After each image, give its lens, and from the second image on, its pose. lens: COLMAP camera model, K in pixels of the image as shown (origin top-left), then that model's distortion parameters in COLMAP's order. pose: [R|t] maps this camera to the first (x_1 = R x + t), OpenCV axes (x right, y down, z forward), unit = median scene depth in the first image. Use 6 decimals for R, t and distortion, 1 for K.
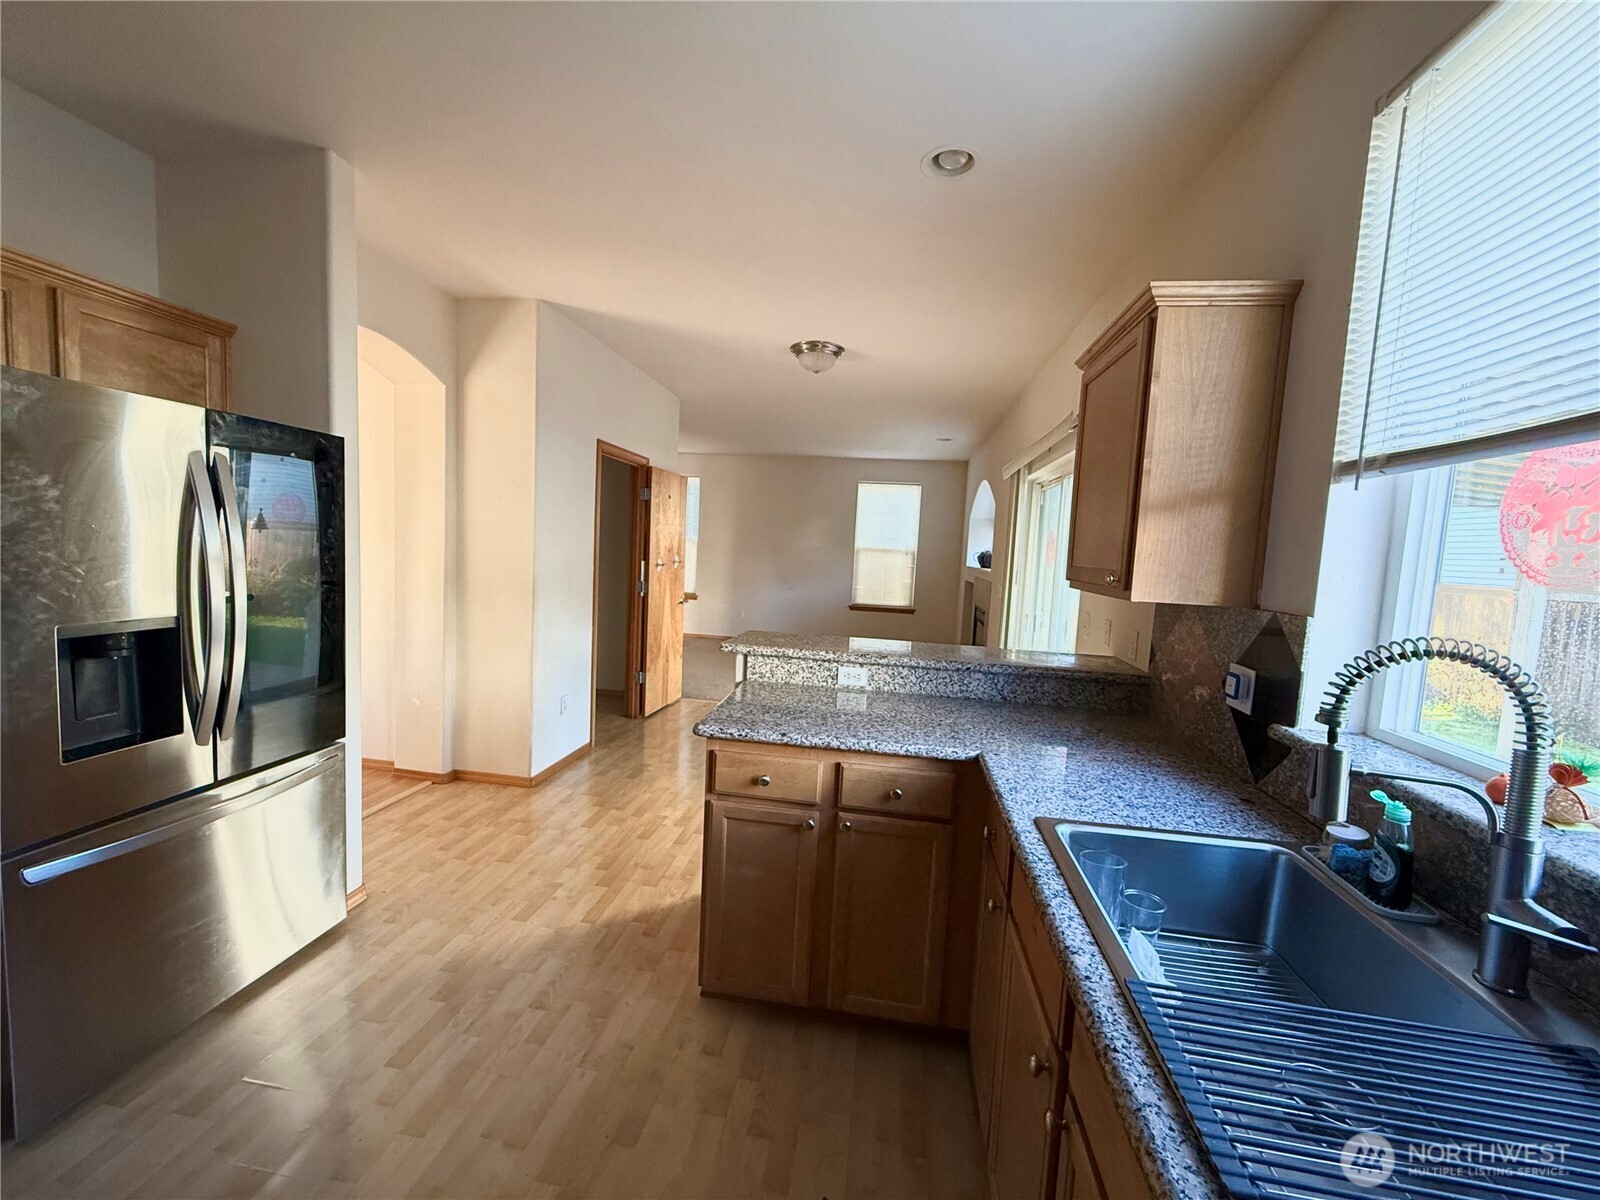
lens RADIAL K [[638.9, 0, 794.5], [0, 638.9, 600.3], [0, 0, 1]] dist [-0.000723, 0.000391]
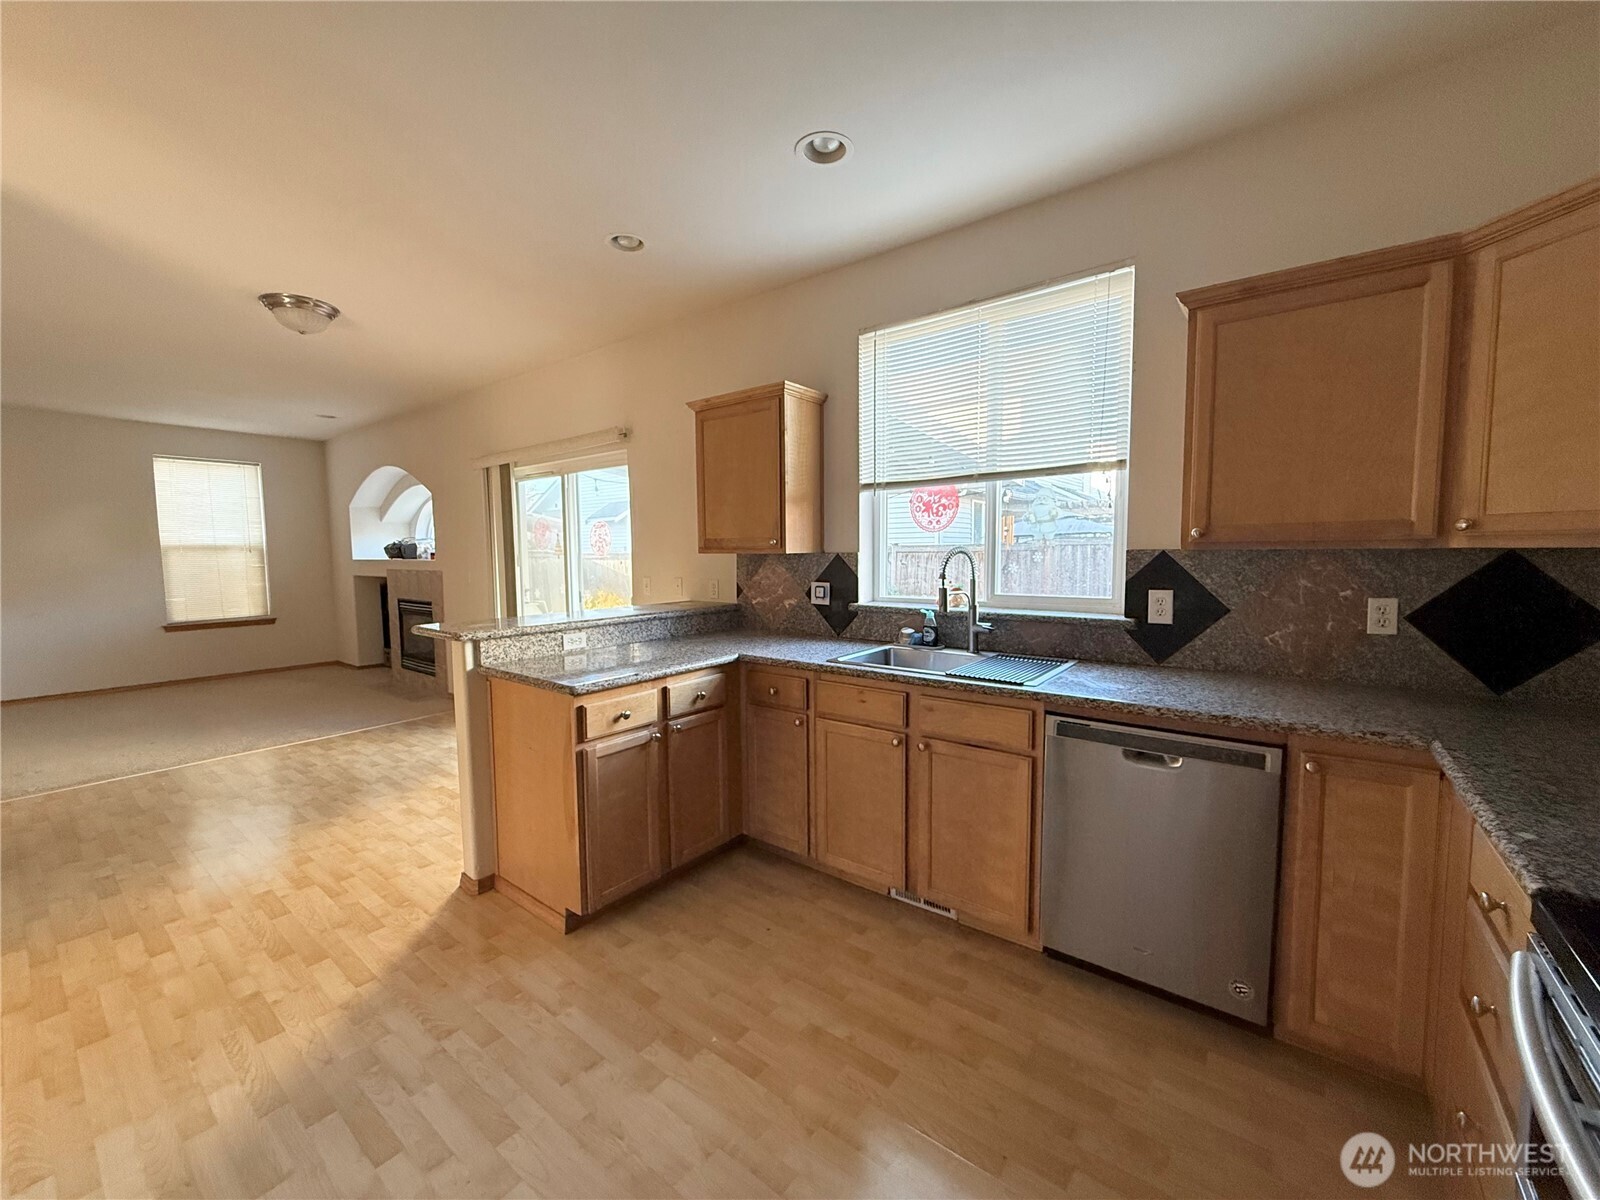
lens RADIAL K [[638.9, 0, 801.7], [0, 638.9, 598.8], [0, 0, 1]] dist [-0.000723, 0.000391]
pose [[0.480886, -0.121161, 0.868371, -0.915374], [0.107795, 0.991062, 0.078585, -0.006877], [-0.870131, 0.055816, 0.489649, 0.066013]]
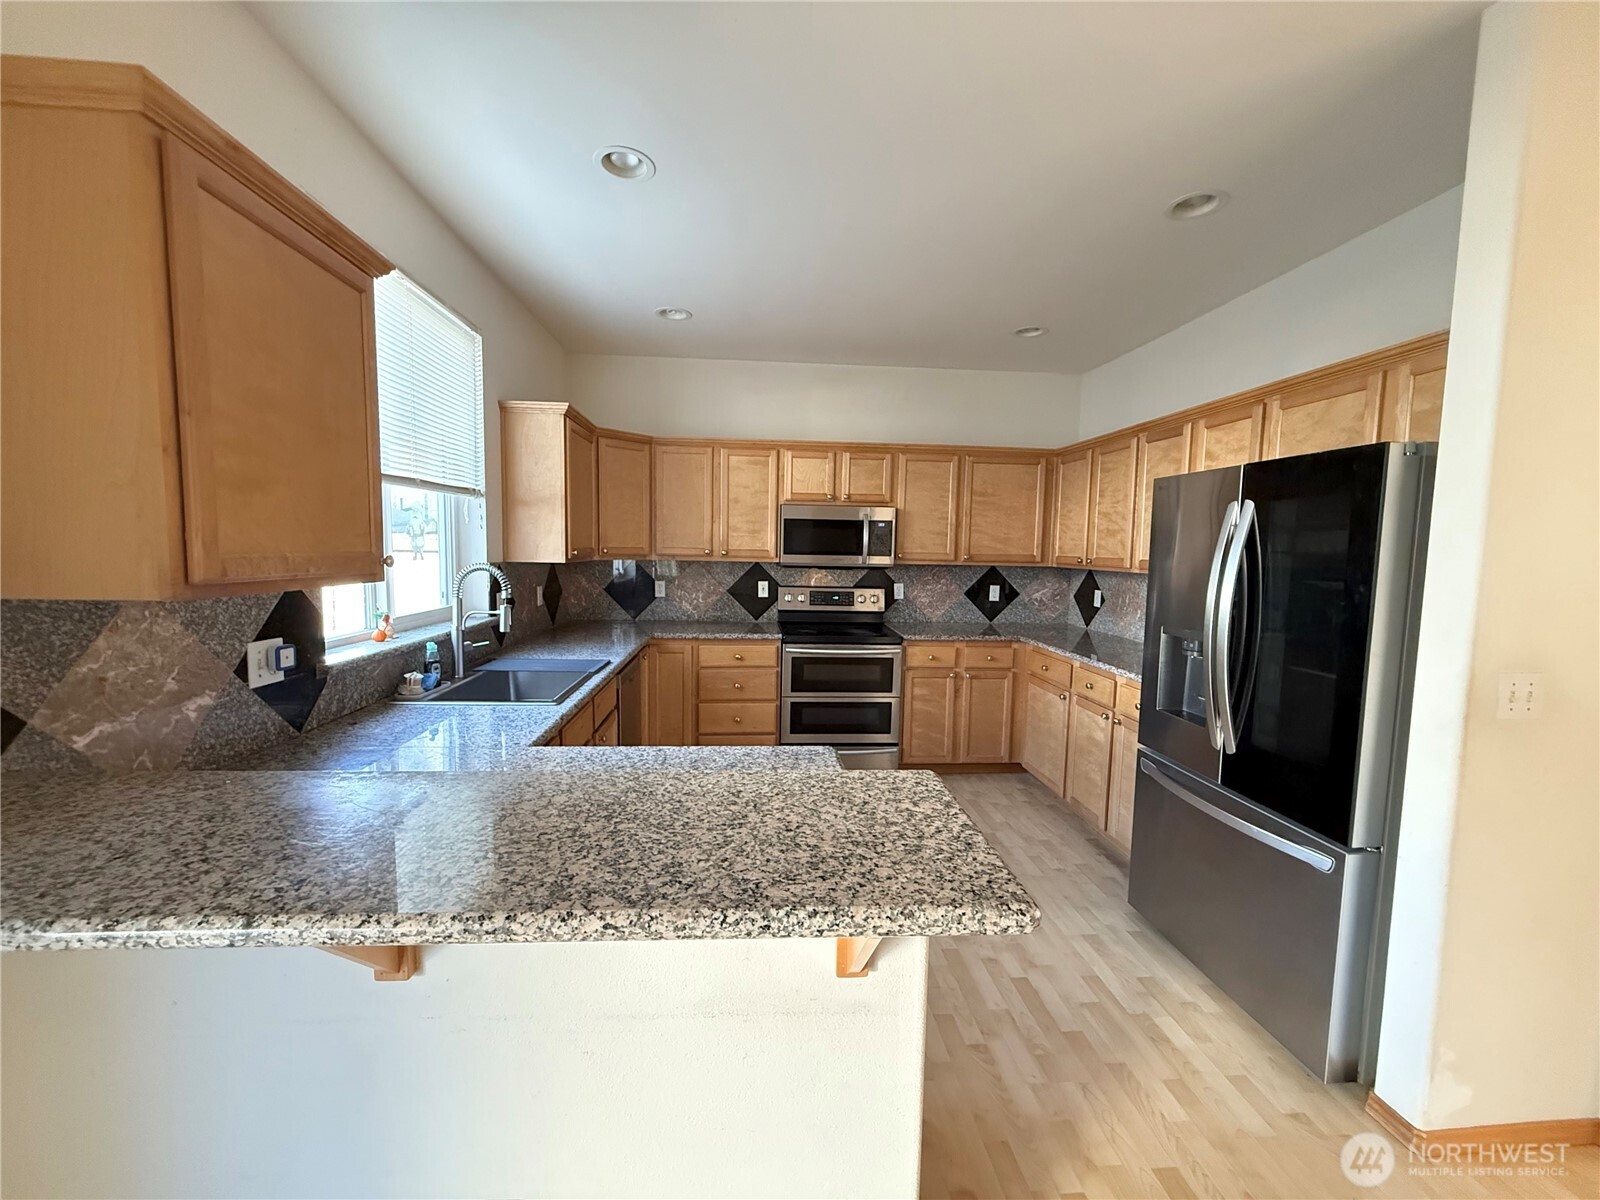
lens RADIAL K [[638.9, 0, 792.7], [0, 638.9, 603.5], [0, 0, 1]] dist [-0.000723, 0.000391]
pose [[-0.972185, -0.045680, -0.229715, 0.123598], [-0.083676, 0.983809, 0.158489, -0.149660], [0.218756, 0.173302, -0.960267, 1.810471]]
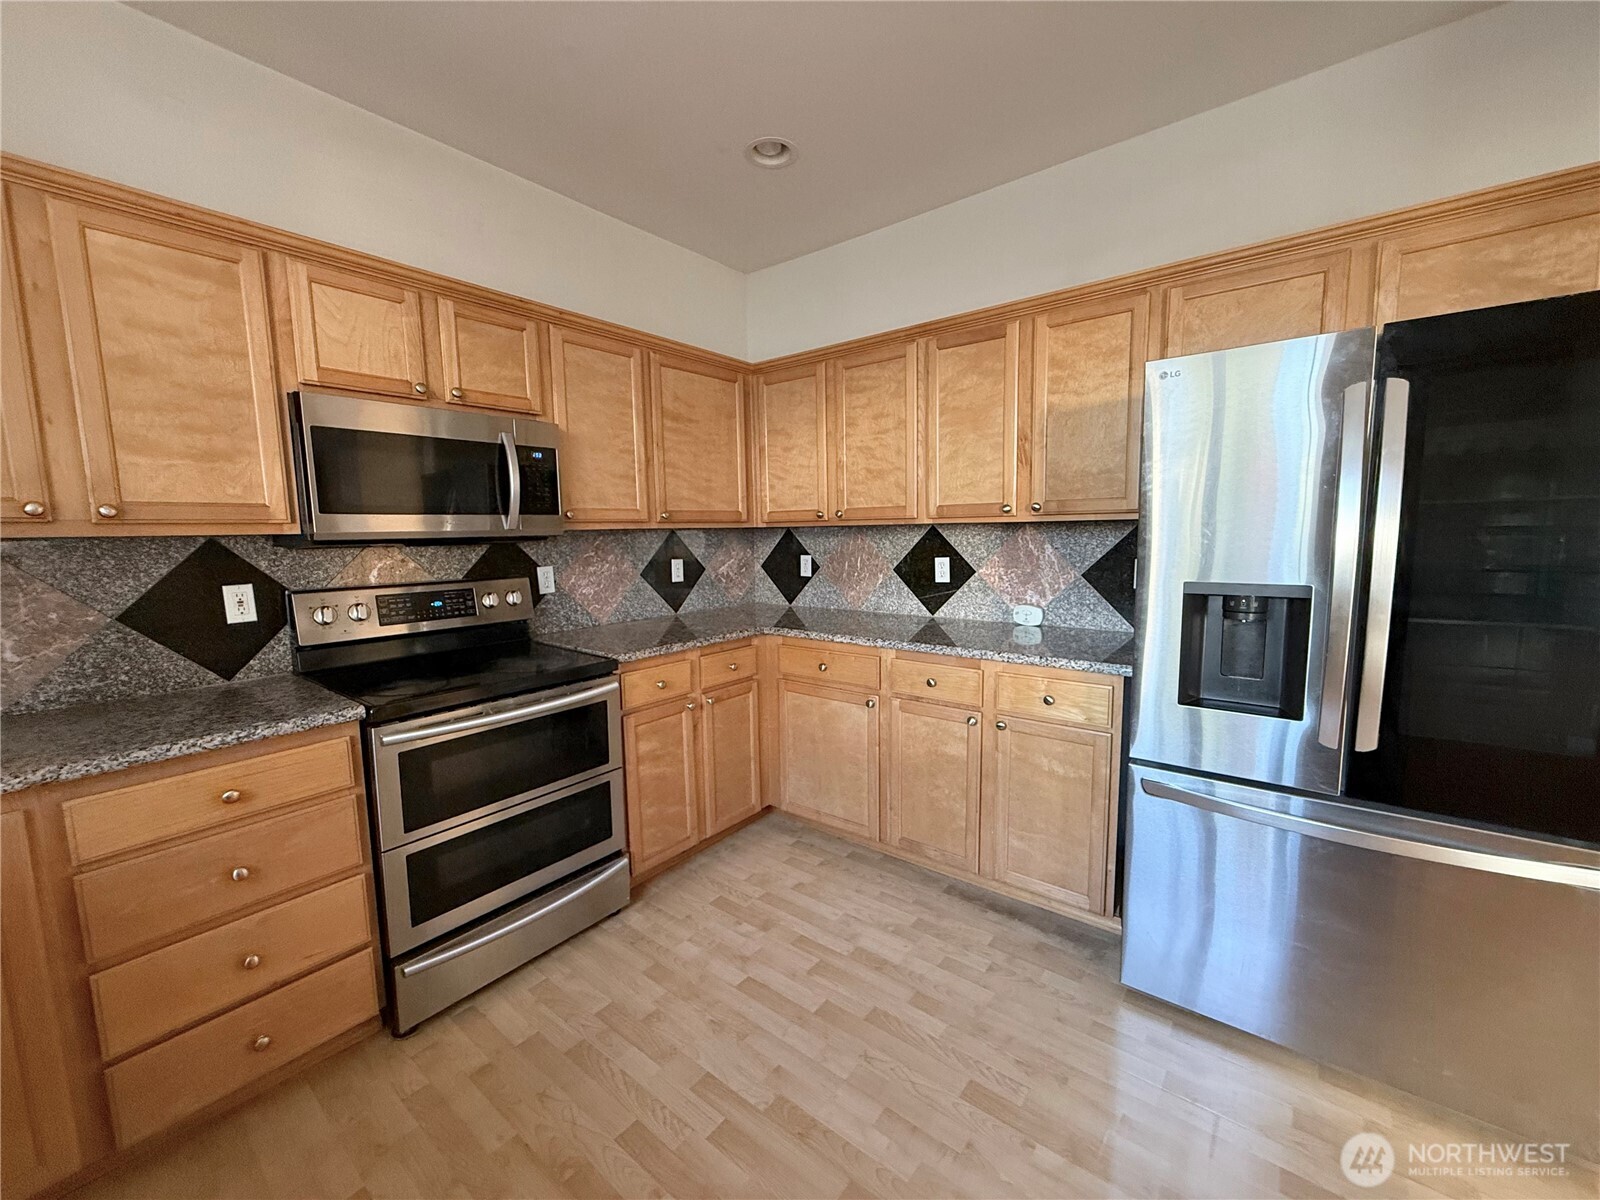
lens RADIAL K [[638.9, 0, 799.1], [0, 638.9, 601.2], [0, 0, 1]] dist [-0.000723, 0.000391]
pose [[-0.496657, 0.058421, -0.865979, 0.115329], [-0.075581, 0.991031, 0.110205, 0.004708], [0.864650, 0.120185, -0.487787, 0.733142]]
